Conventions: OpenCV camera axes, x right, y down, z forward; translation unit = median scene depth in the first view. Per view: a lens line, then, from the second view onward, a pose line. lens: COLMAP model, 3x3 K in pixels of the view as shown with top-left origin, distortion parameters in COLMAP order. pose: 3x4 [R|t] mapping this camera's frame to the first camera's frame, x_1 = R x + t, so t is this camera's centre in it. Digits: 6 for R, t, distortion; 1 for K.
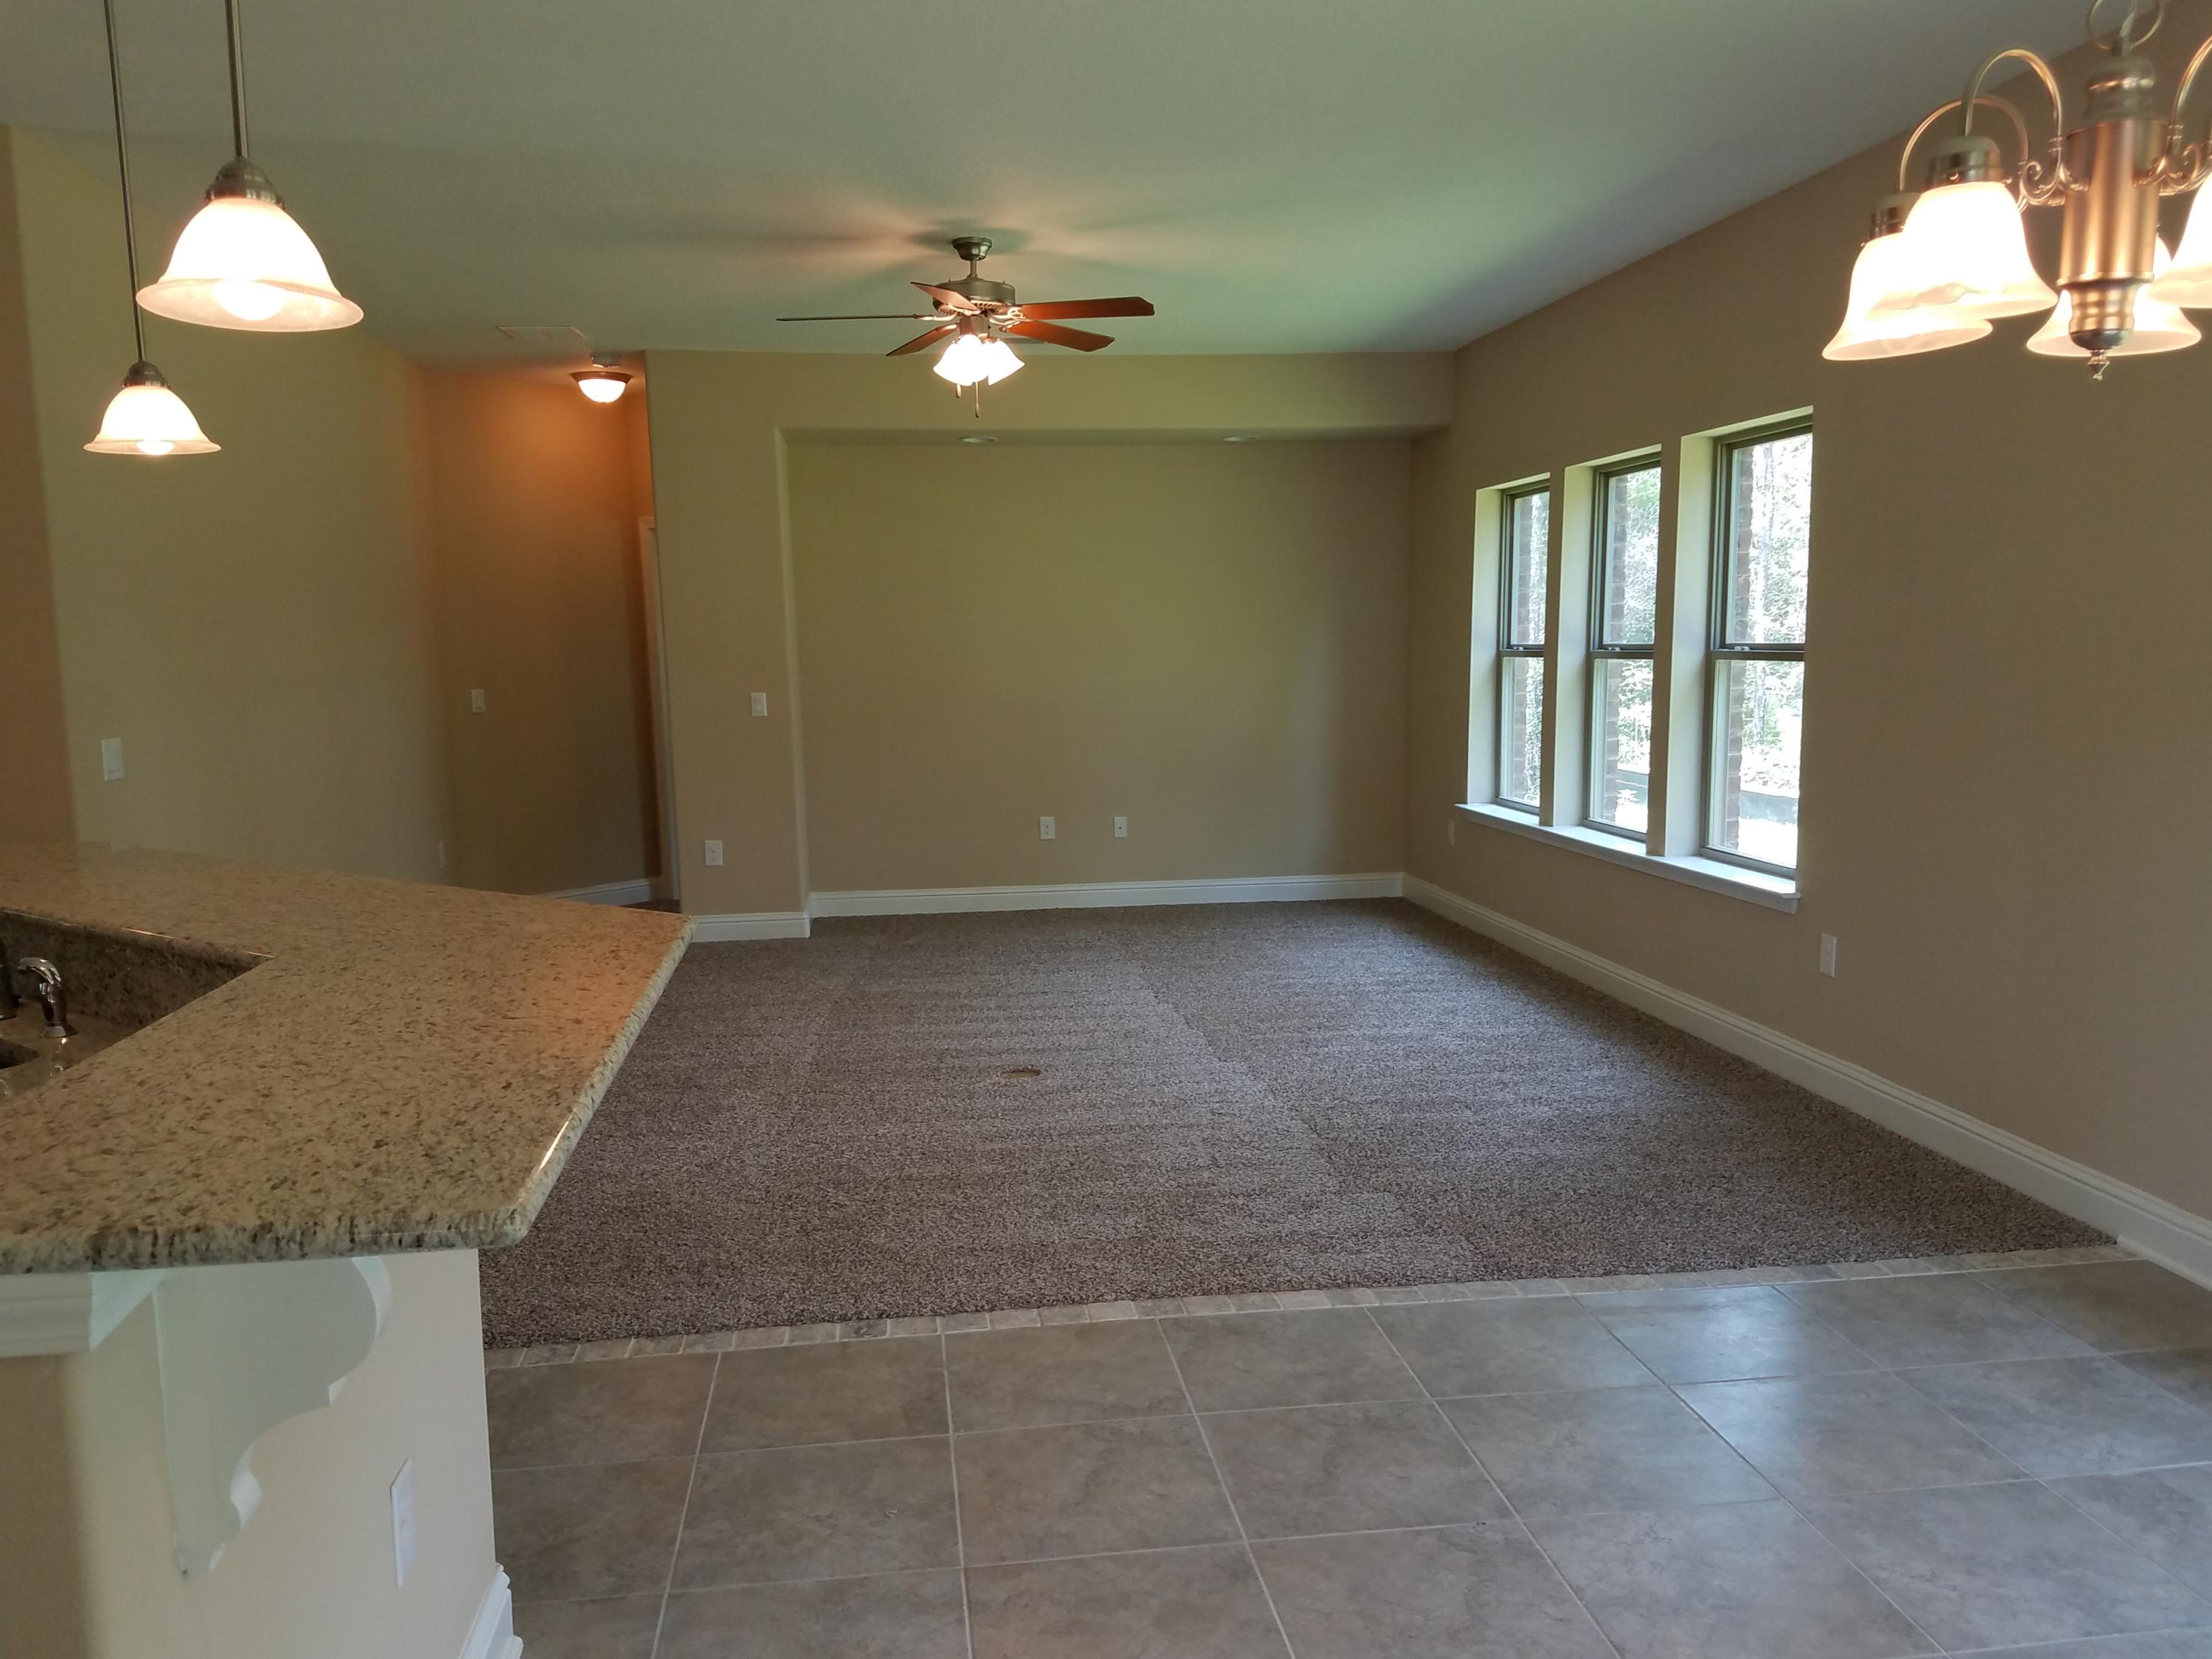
lens RADIAL K [[1722.2, 0, 1091.7], [0, 1722.2, 838.5], [0, 0, 1]] dist [0.227775, -0.397401]
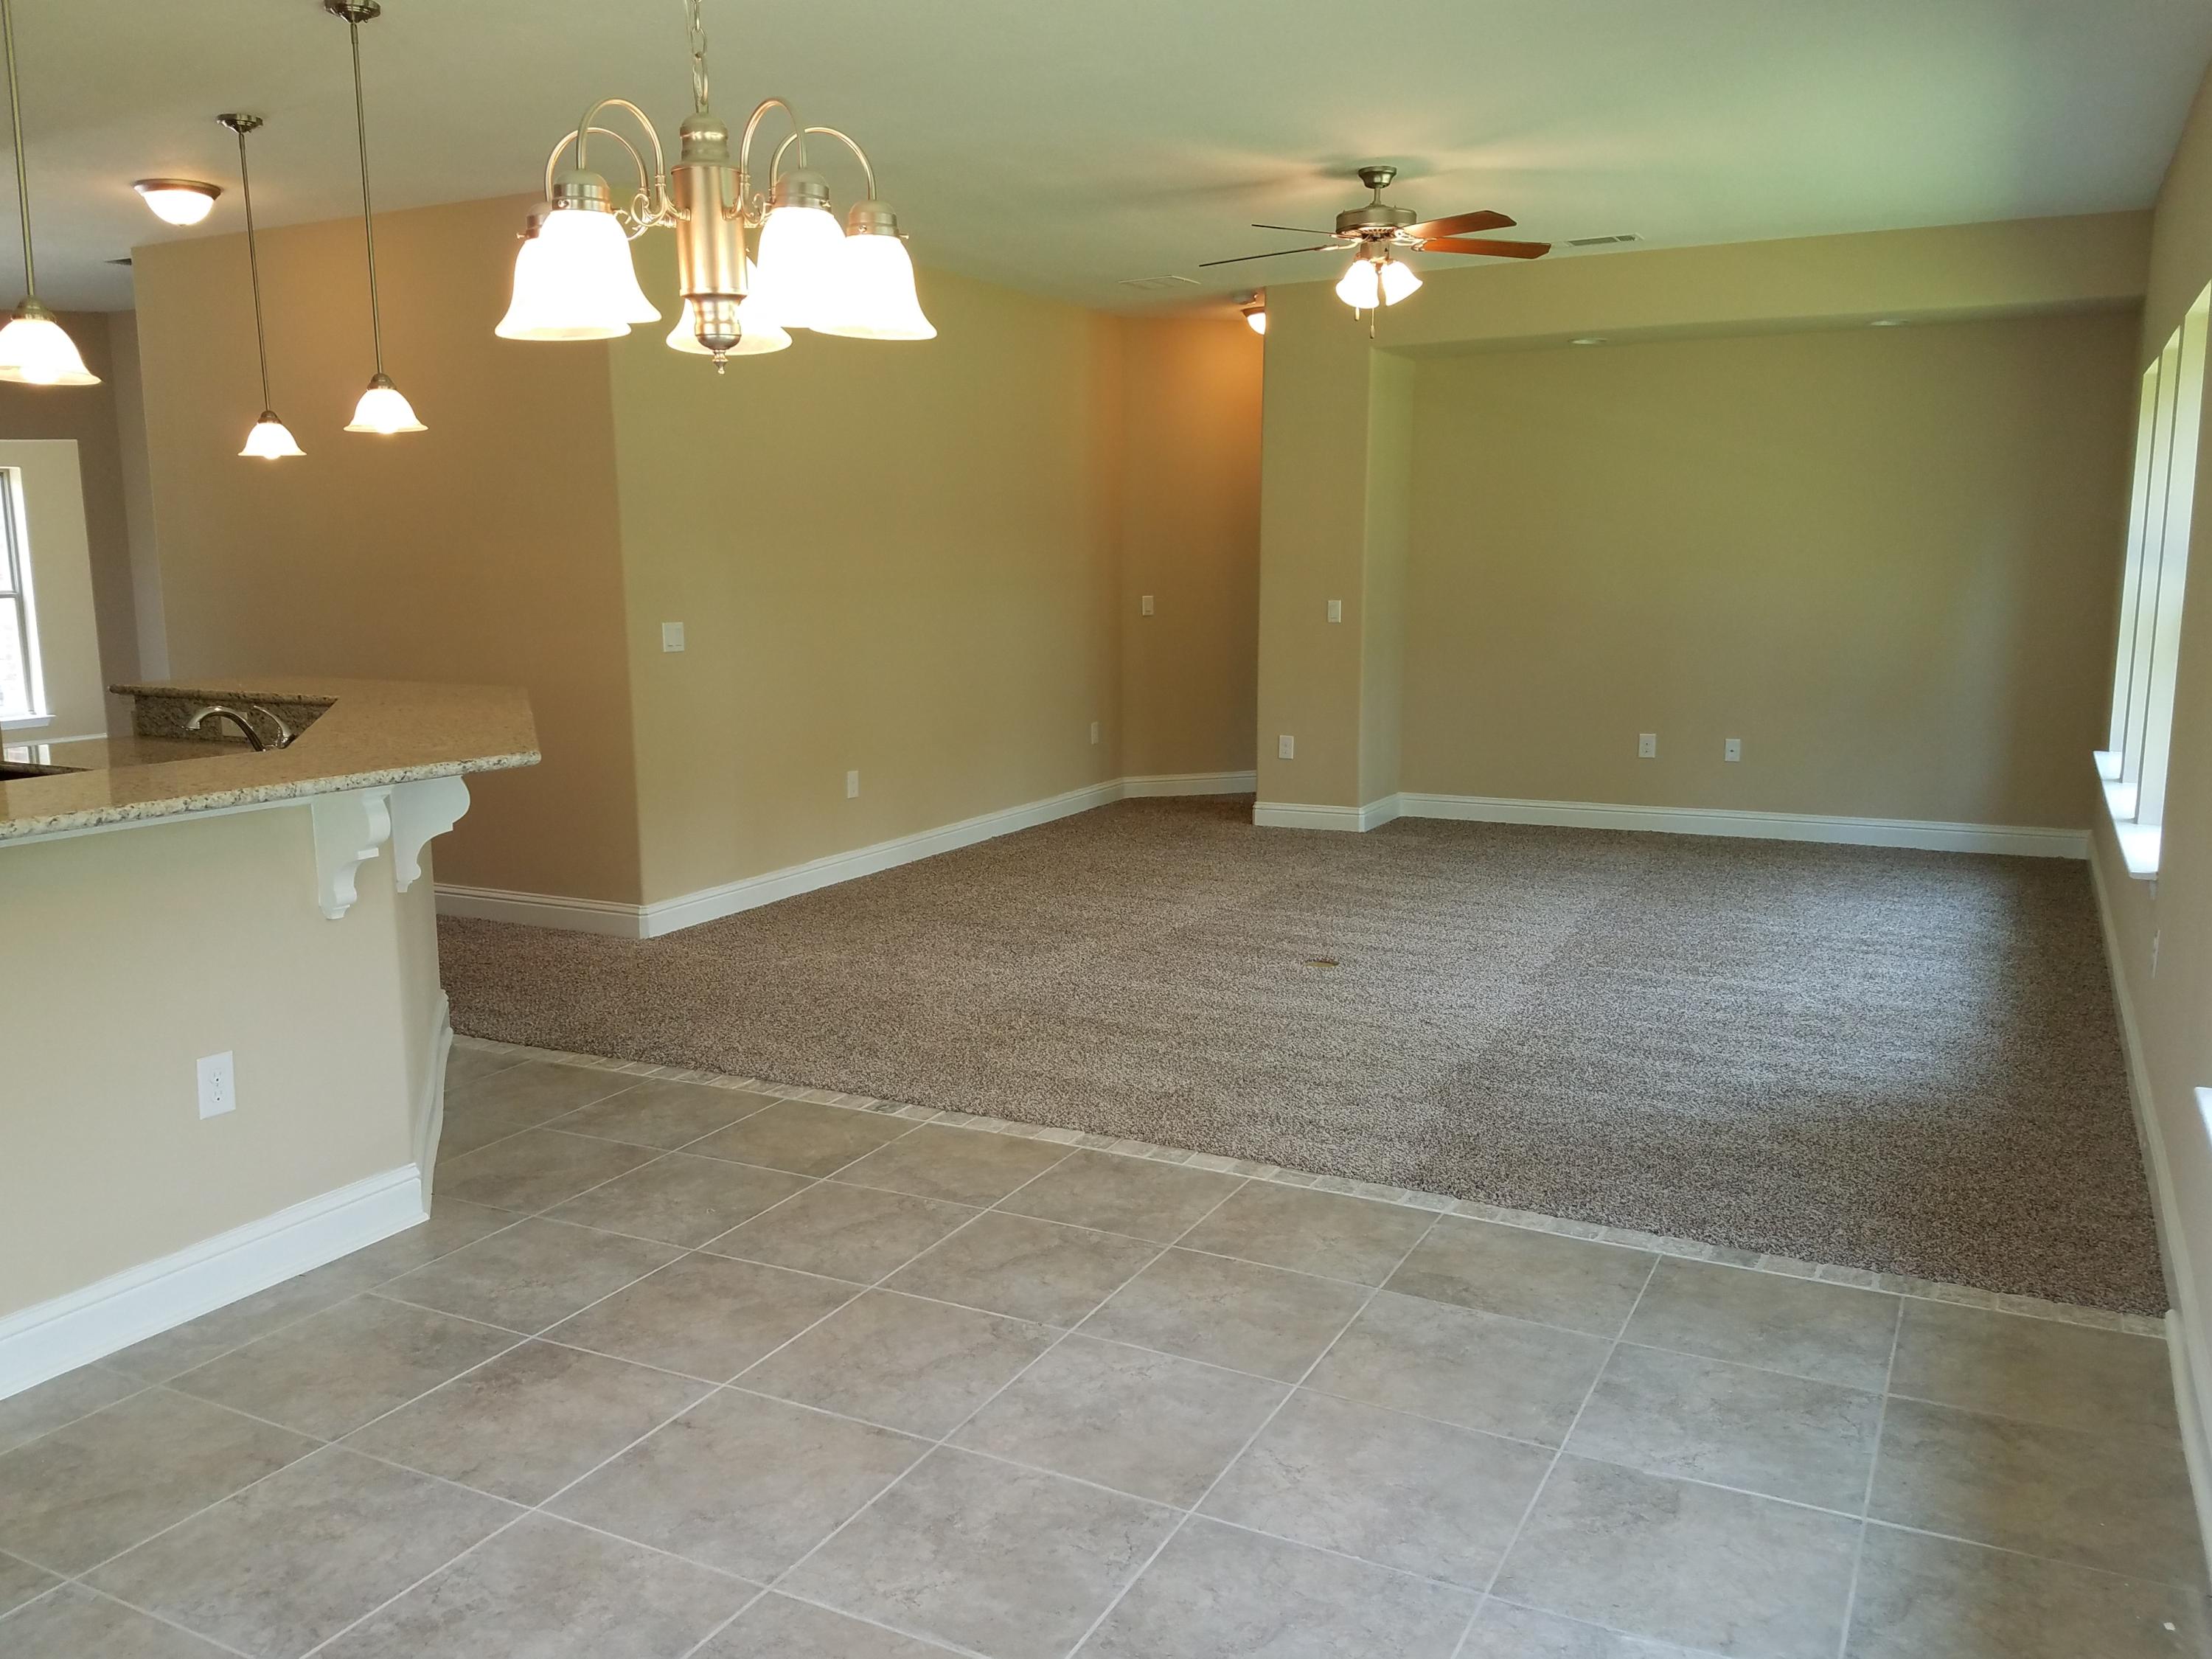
lens RADIAL K [[1722.2, 0, 1091.7], [0, 1722.2, 838.5], [0, 0, 1]] dist [0.227775, -0.397401]
pose [[0.816570, 0.103193, -0.567948, 0.626080], [-0.071965, 0.994414, 0.077212, -0.019742], [0.572744, -0.022177, 0.819434, 0.052567]]
